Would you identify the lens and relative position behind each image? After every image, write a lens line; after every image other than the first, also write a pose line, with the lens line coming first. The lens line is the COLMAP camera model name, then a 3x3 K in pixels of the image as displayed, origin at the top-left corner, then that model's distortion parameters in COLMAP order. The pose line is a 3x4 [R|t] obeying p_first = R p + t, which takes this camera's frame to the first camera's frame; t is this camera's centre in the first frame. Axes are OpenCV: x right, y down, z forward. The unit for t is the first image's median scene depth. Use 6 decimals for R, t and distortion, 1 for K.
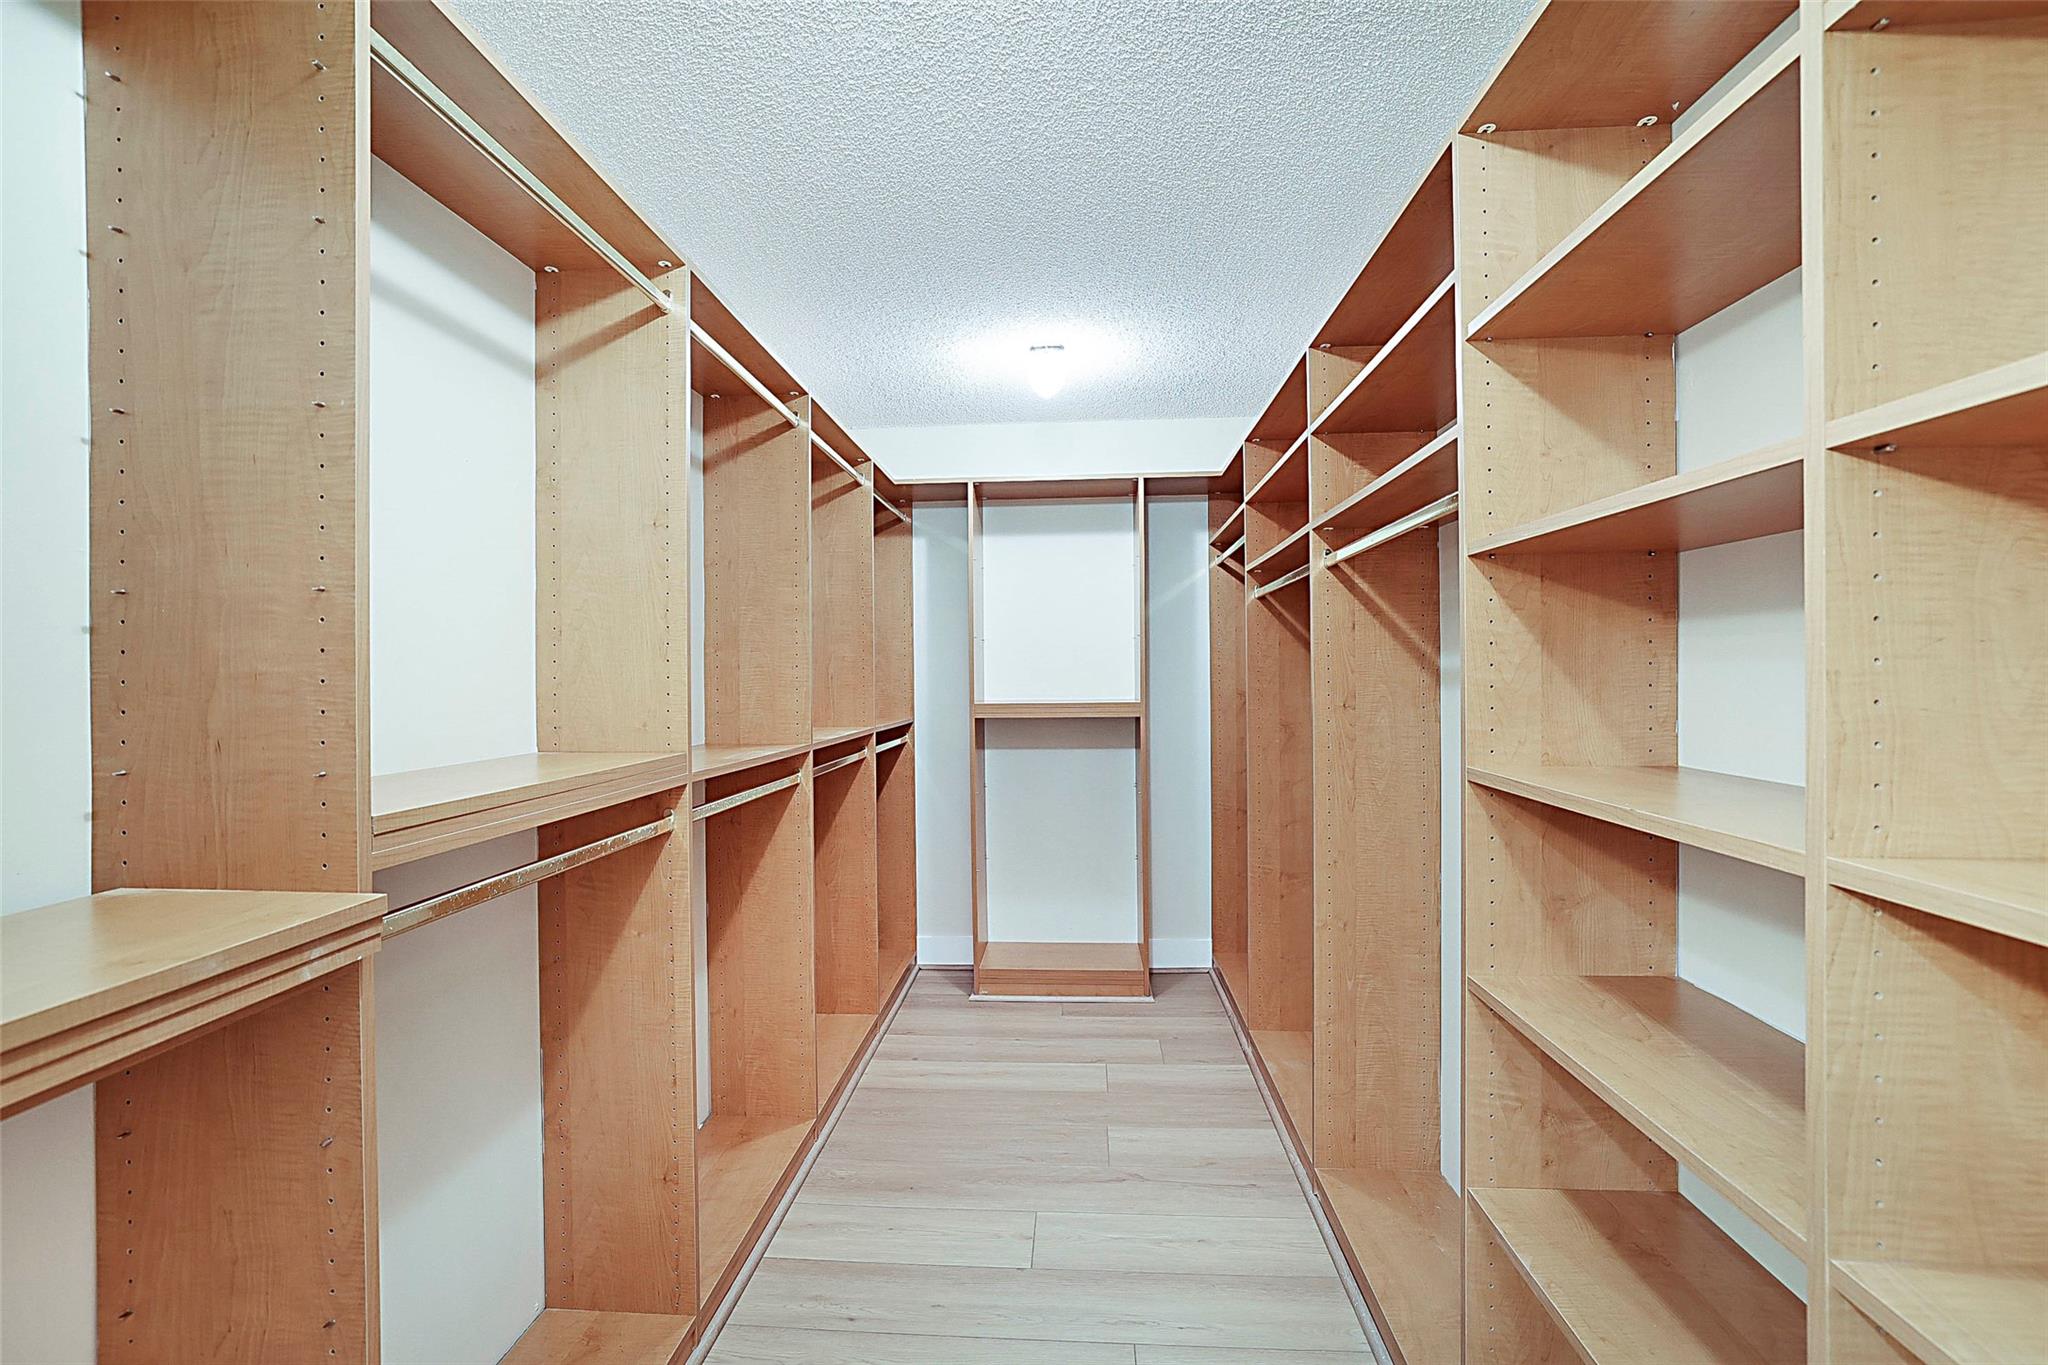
lens RADIAL K [[981.2, 0, 1017.5], [0, 981.2, 679.5], [0, 0, 1]] dist [-0.032294, 0.000109]
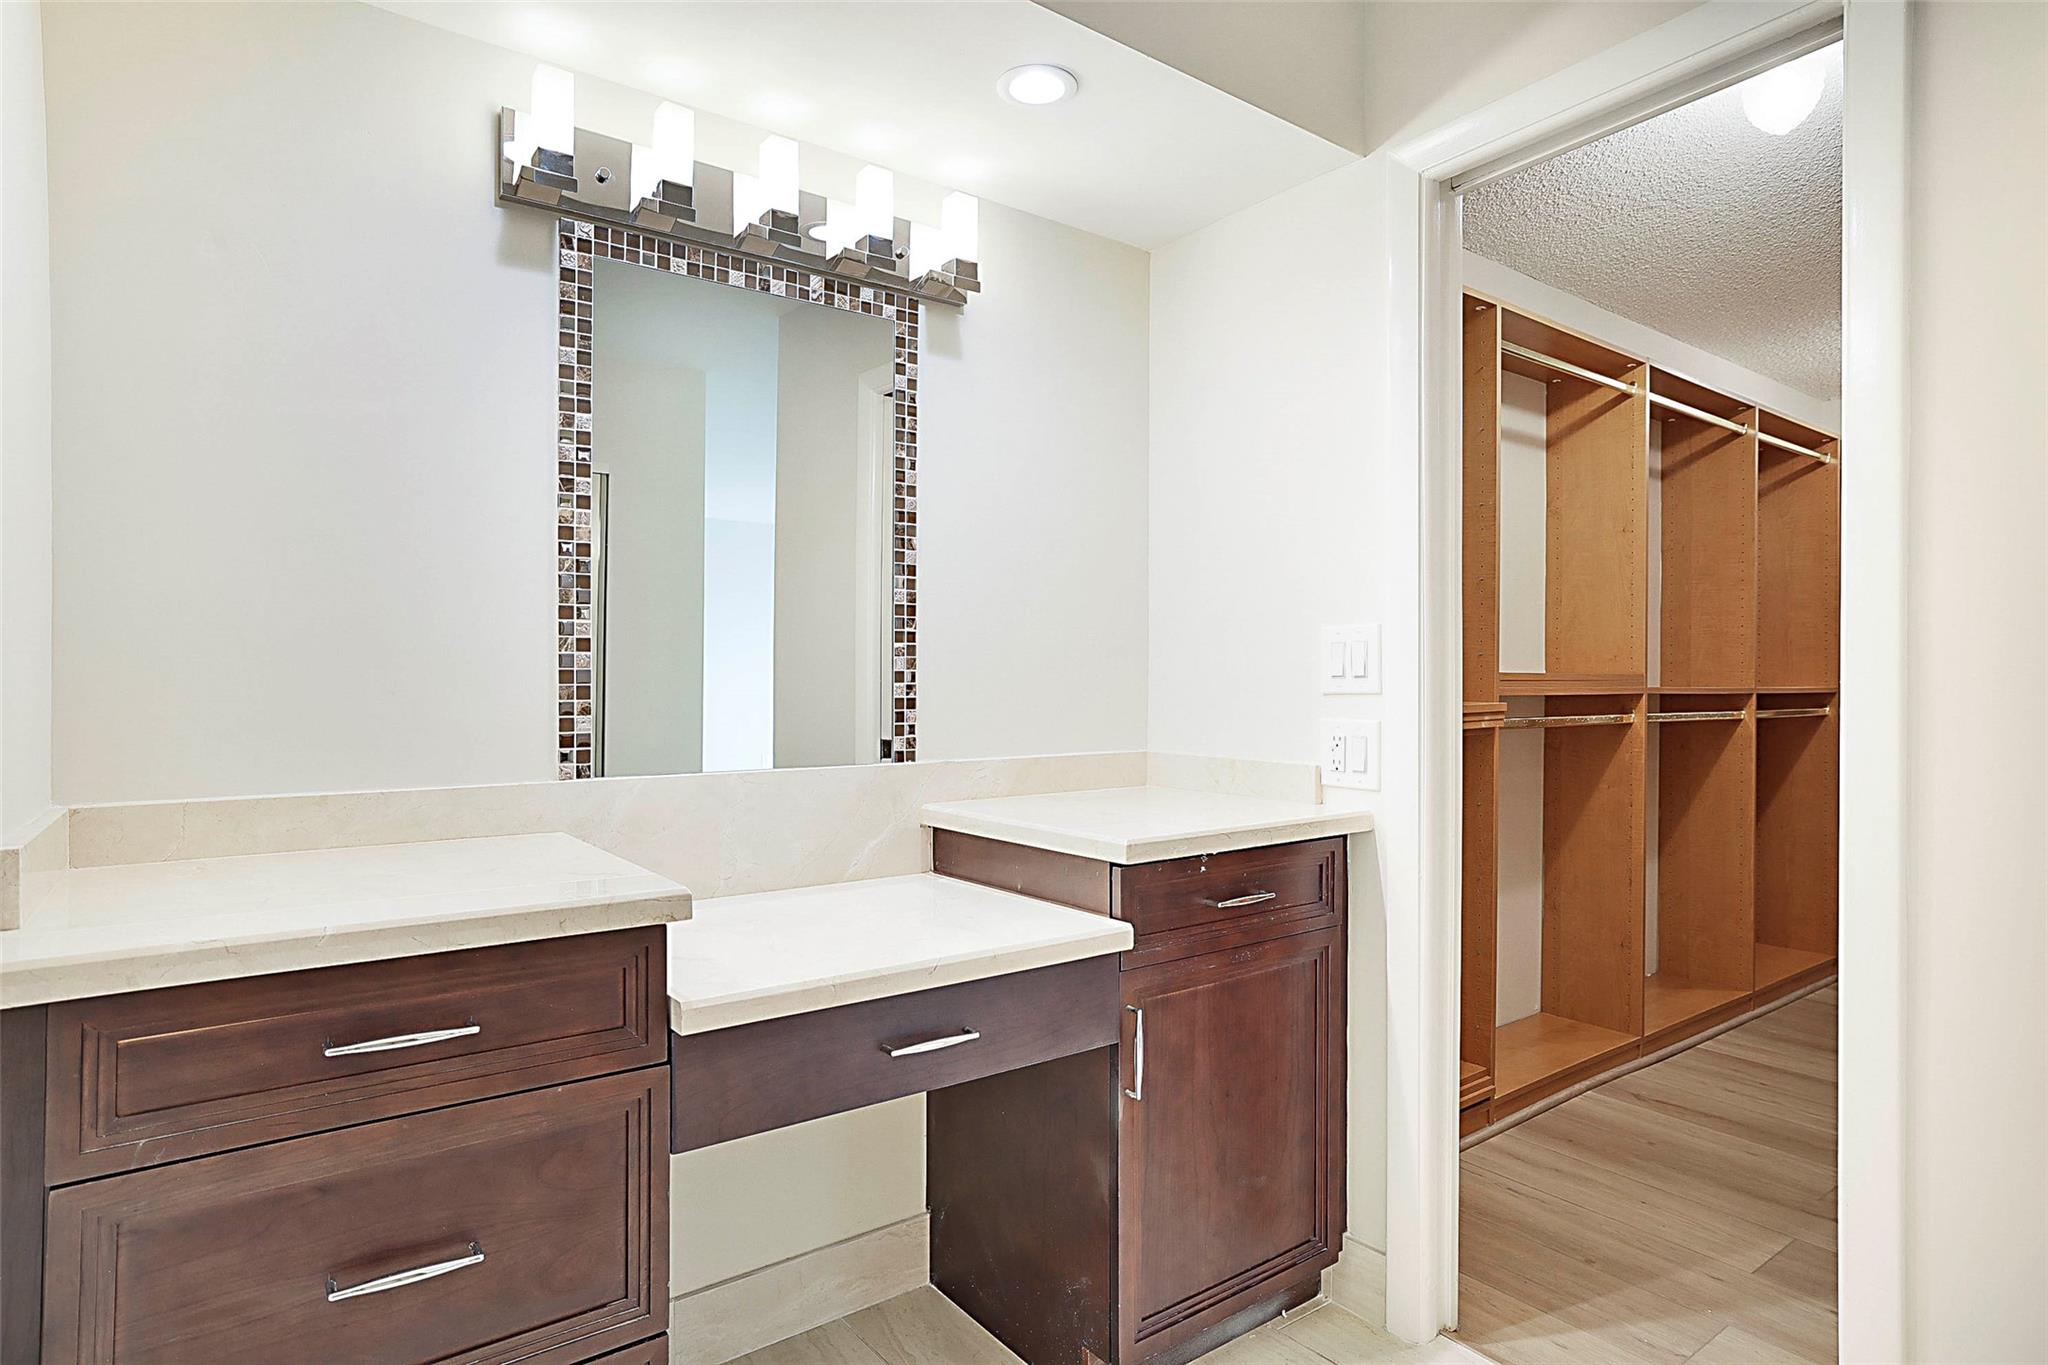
lens RADIAL K [[1072.9, 0, 1015.5], [0, 1072.9, 674.4], [0, 0, 1]] dist [-0.004693, 0.000080]
pose [[0.653980, 0.011360, -0.756427, 0.246264], [-0.012597, 0.999912, 0.004126, 0.065519], [0.756407, 0.006830, 0.654066, -0.723365]]
